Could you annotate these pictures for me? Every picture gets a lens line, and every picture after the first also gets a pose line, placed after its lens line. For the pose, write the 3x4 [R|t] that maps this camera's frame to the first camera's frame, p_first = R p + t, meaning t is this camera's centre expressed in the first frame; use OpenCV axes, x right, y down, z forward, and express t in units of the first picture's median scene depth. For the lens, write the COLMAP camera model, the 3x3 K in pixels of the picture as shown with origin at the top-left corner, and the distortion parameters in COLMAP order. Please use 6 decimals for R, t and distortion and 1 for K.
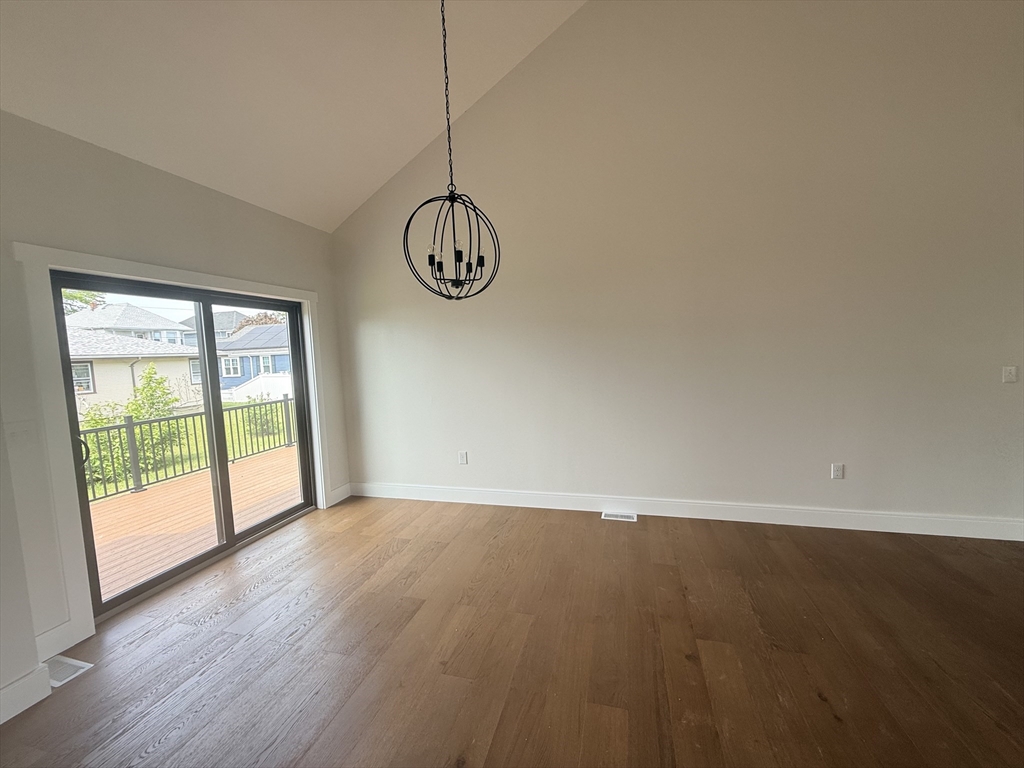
lens RADIAL K [[406.3, 0, 512.0], [0, 406.3, 385.4], [0, 0, 1]] dist [-0.010547, -0.000062]
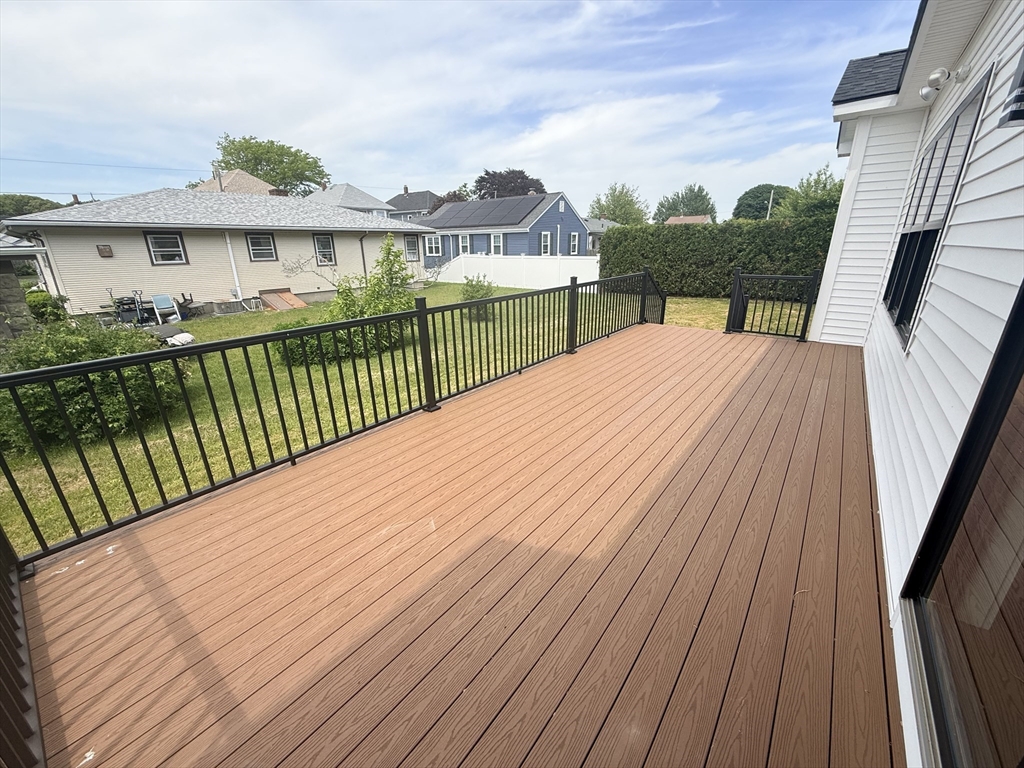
lens RADIAL K [[406.3, 0, 512.4], [0, 406.3, 386.9], [0, 0, 1]] dist [-0.010547, -0.000062]
pose [[0.923079, 0.156752, -0.351218, -0.173335], [-0.058745, 0.959925, 0.274031, 0.007396], [0.380098, -0.232320, 0.895295, 0.133858]]
